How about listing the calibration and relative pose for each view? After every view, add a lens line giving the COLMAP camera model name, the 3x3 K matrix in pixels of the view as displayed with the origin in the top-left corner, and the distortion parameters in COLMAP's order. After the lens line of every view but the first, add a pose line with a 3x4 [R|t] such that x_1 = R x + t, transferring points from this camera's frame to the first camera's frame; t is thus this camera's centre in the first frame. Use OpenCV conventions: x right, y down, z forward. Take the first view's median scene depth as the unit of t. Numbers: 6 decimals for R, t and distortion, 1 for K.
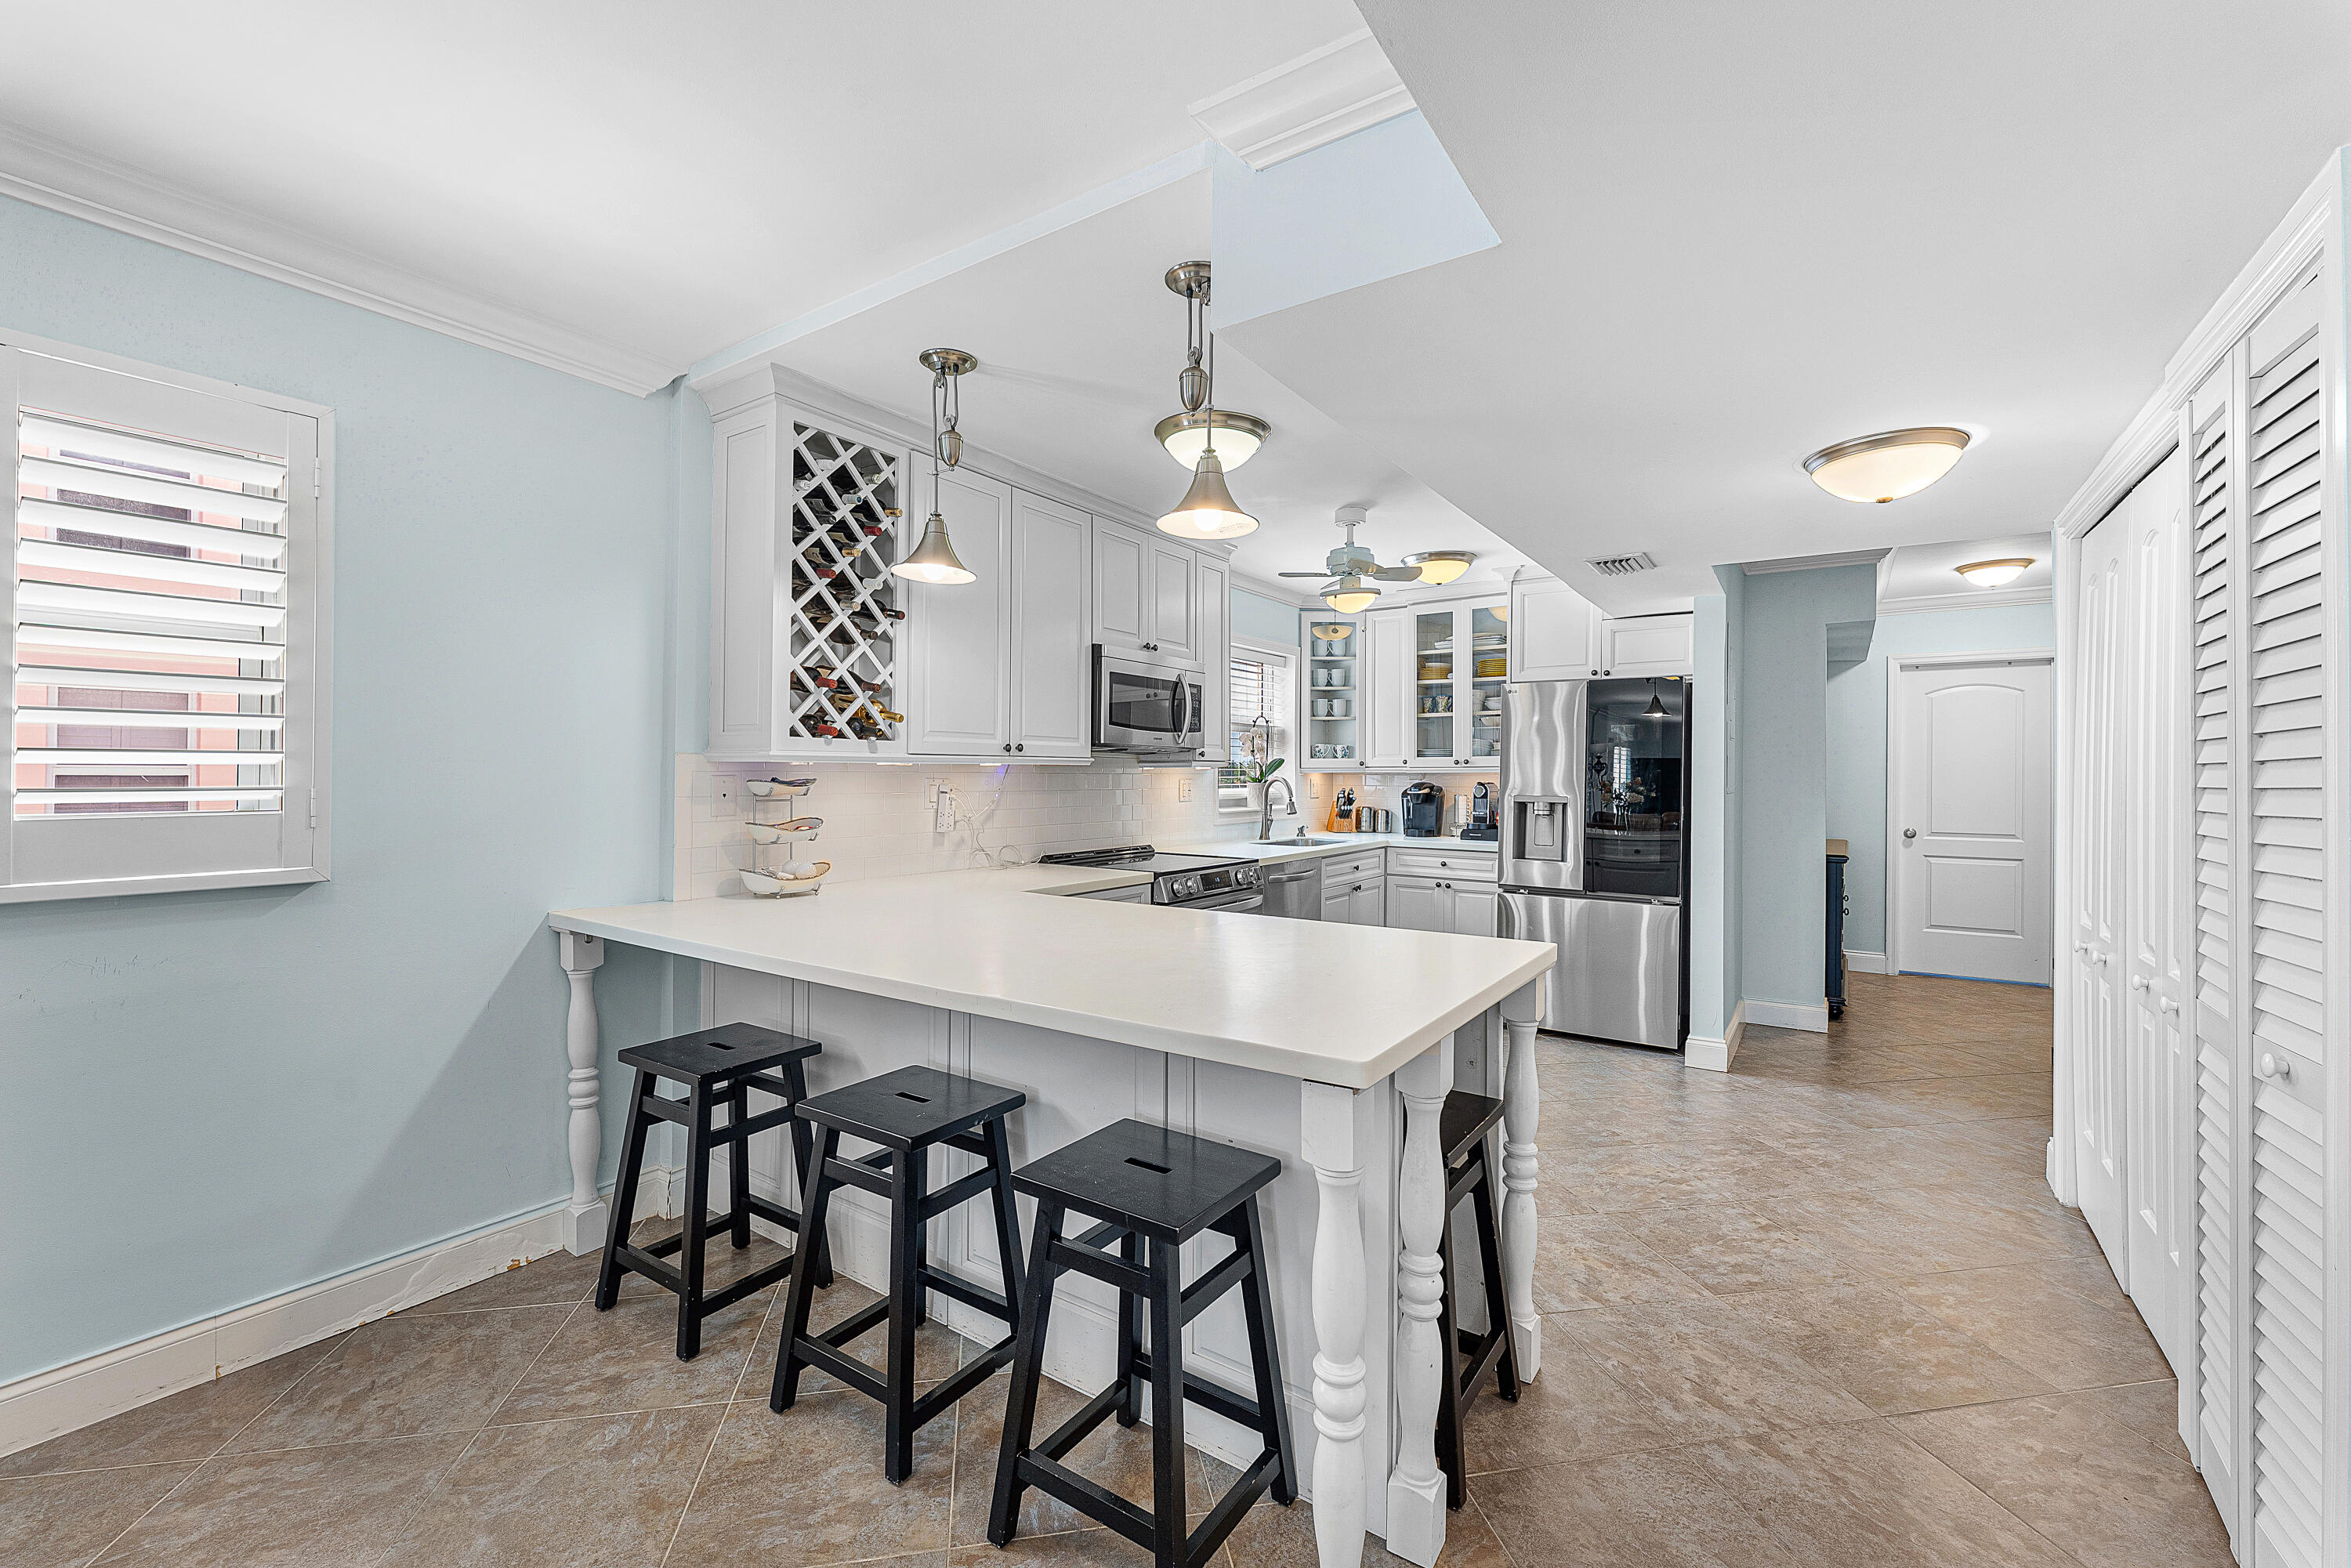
lens RADIAL K [[947.3, 0, 1180.2], [0, 947.3, 770.7], [0, 0, 1]] dist [0.000461, -0.000040]
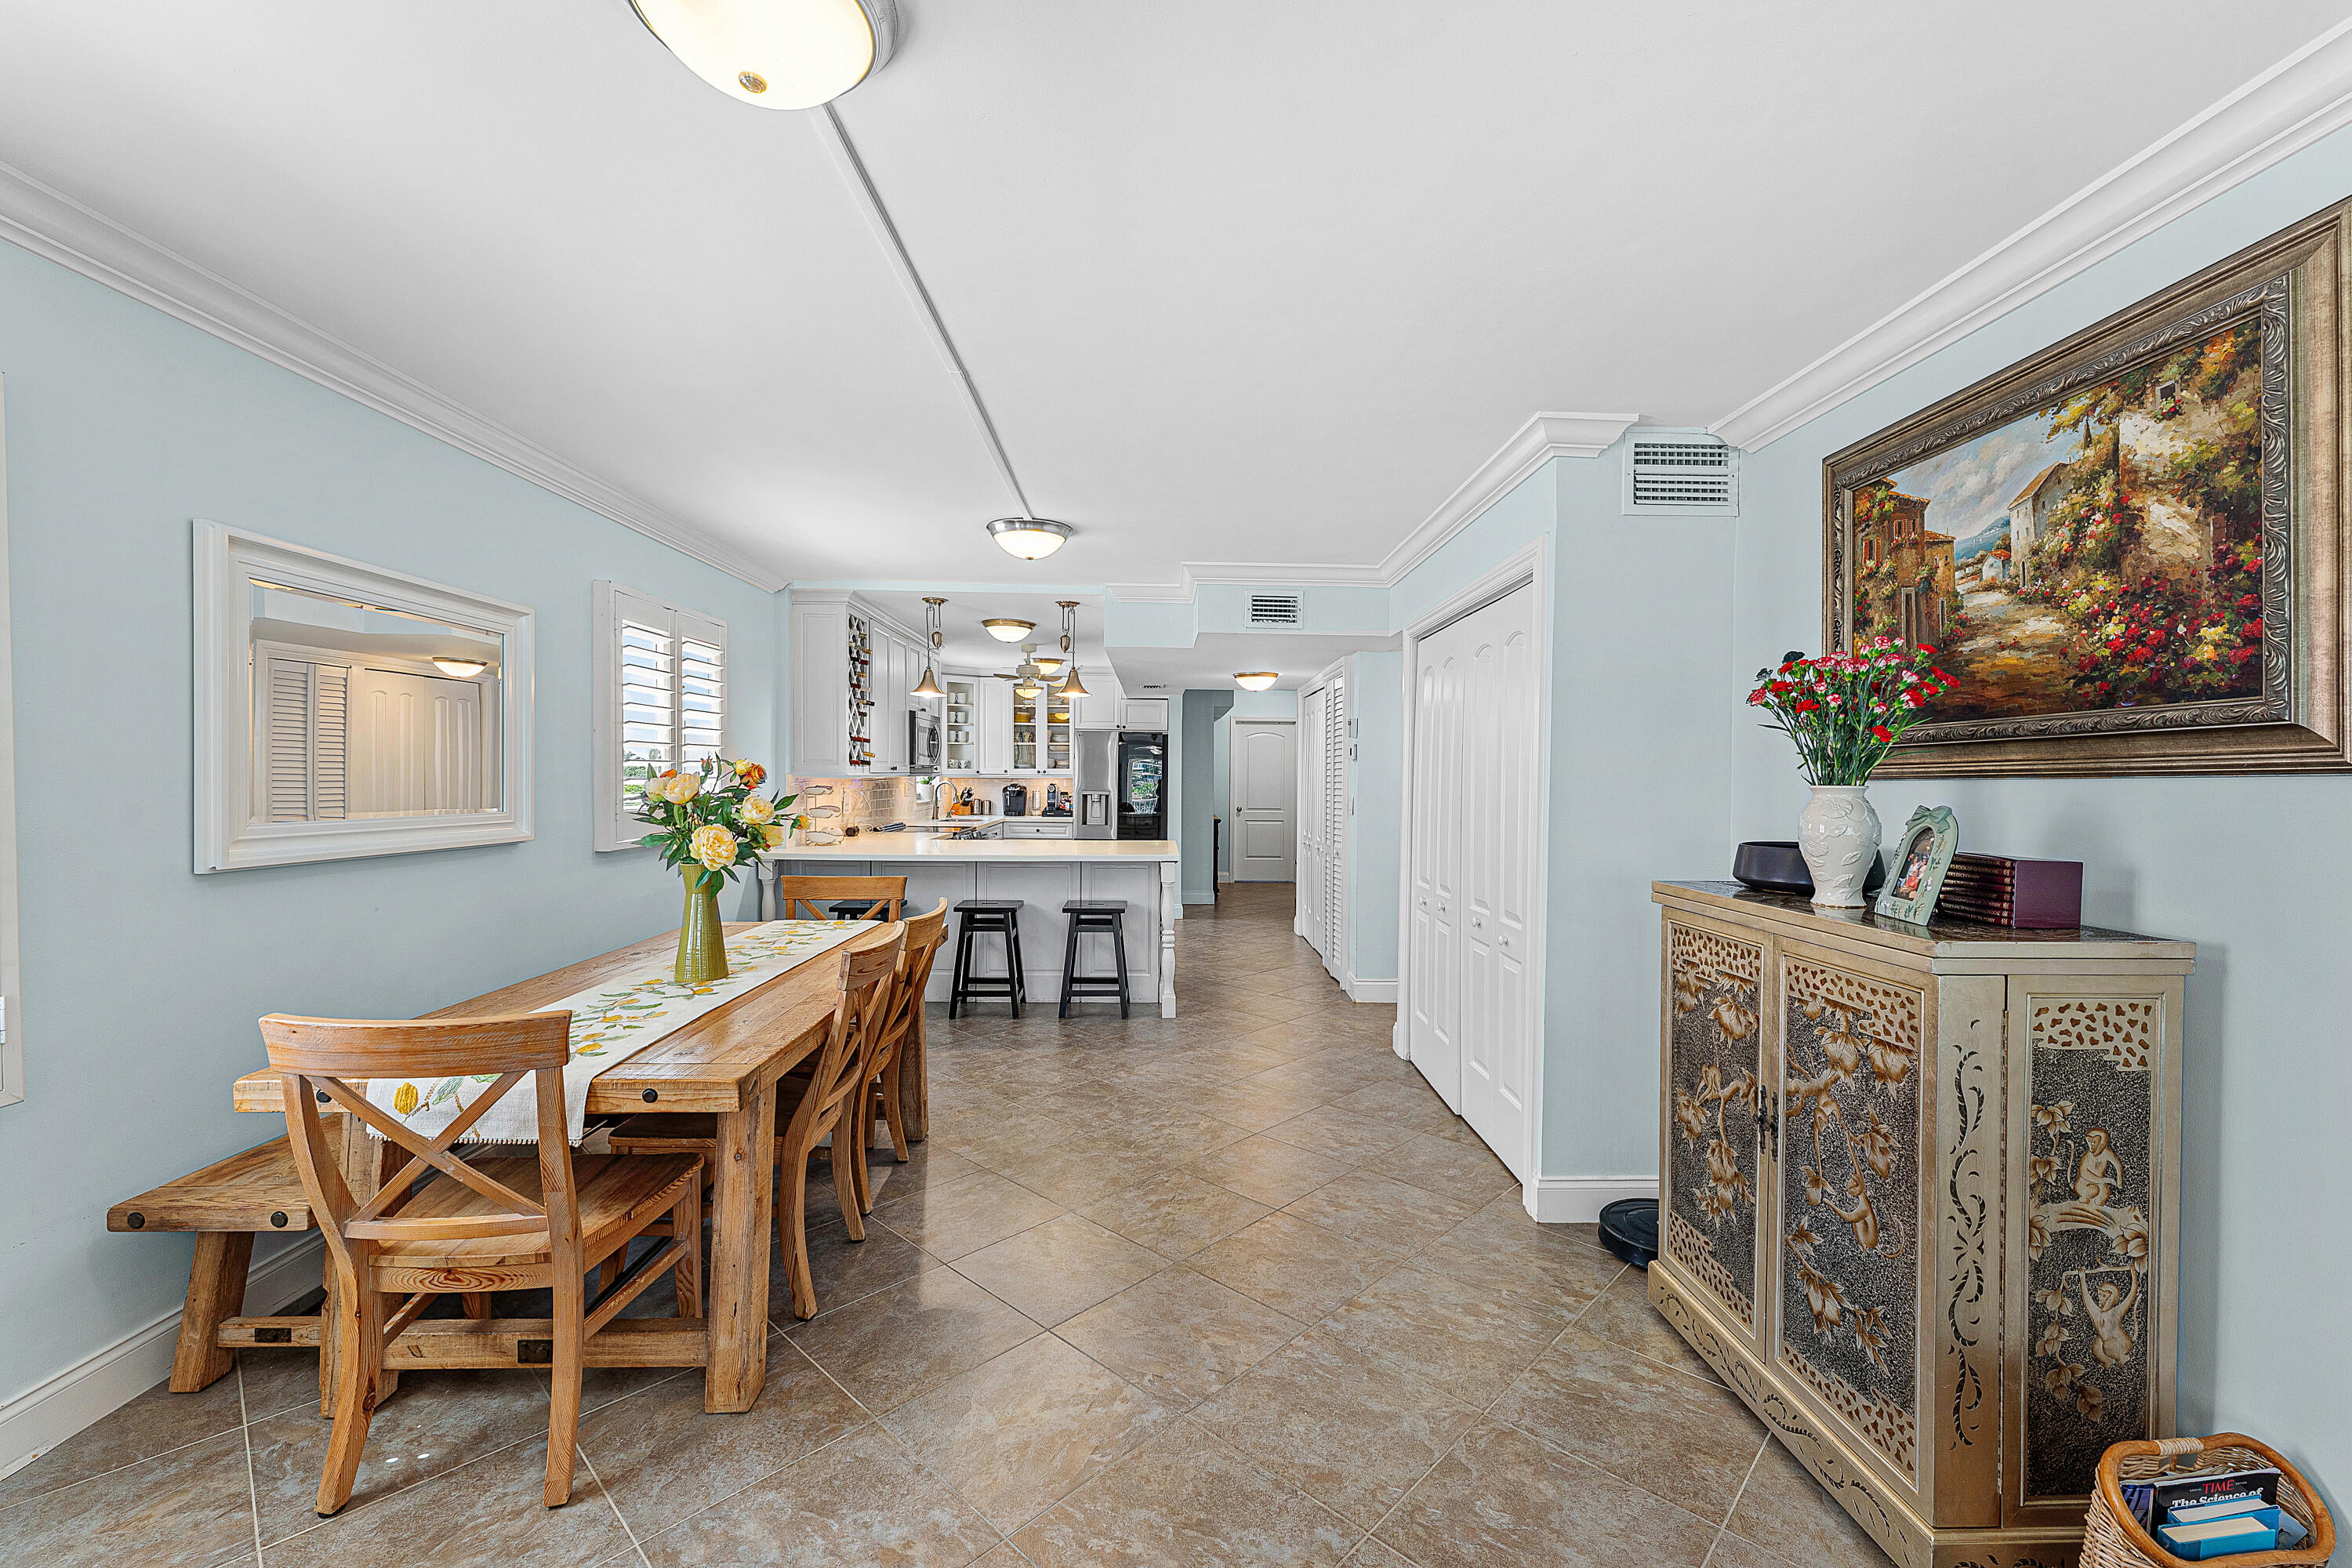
lens RADIAL K [[941.2, 0, 1186.8], [0, 941.2, 804.0], [0, 0, 1]] dist [0.000059, -0.000265]
pose [[0.804821, -0.017979, 0.593245, -0.587342], [-0.006078, 0.999239, 0.038528, -0.021281], [-0.593486, -0.034614, 0.804099, -0.620499]]
